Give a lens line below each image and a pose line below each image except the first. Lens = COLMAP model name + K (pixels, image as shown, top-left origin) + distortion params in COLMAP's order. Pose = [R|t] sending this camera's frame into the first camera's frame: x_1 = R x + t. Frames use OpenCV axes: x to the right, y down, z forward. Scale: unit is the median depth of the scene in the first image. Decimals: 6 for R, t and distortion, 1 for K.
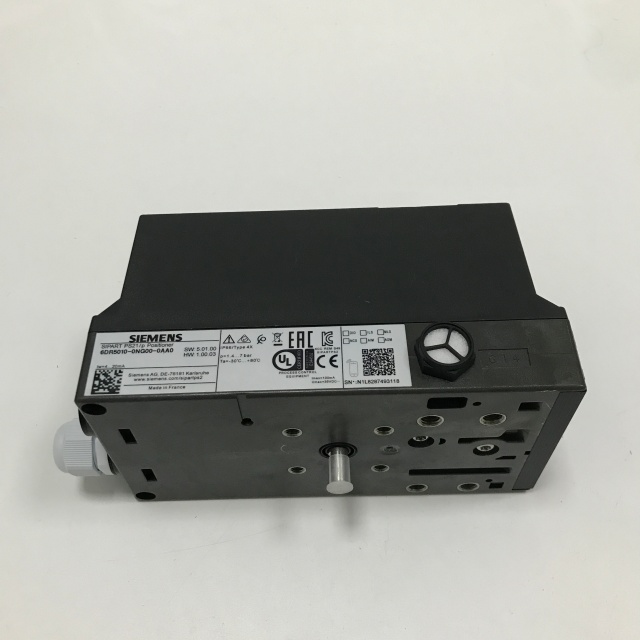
lens RADIAL K [[666.0, 0, 319.5], [0, 666.0, 319.8], [0, 0, 1]] dist [0.029349, 0.000000]
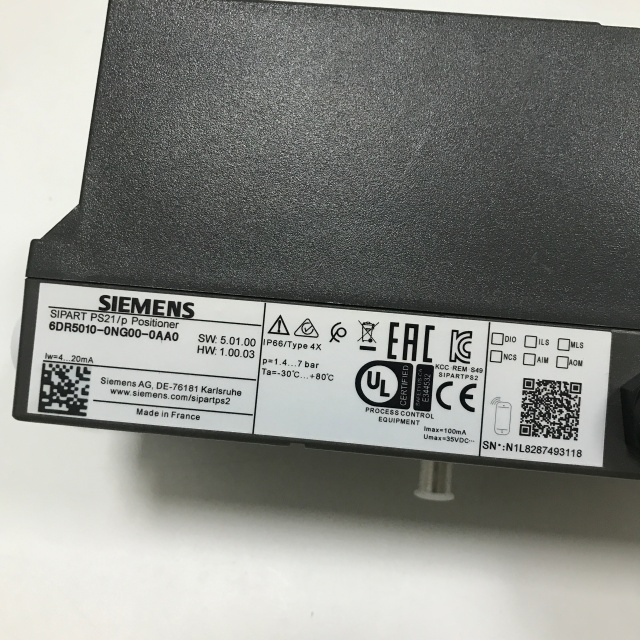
lens RADIAL K [[666.0, 0, 320.4], [0, 666.0, 320.2], [0, 0, 1]] dist [0.029349, 0.000000]
pose [[0.994068, 0.104829, -0.028982, -0.088459], [-0.072625, 0.838140, 0.540598, -0.274917], [0.080962, -0.535287, 0.840781, 0.556627]]
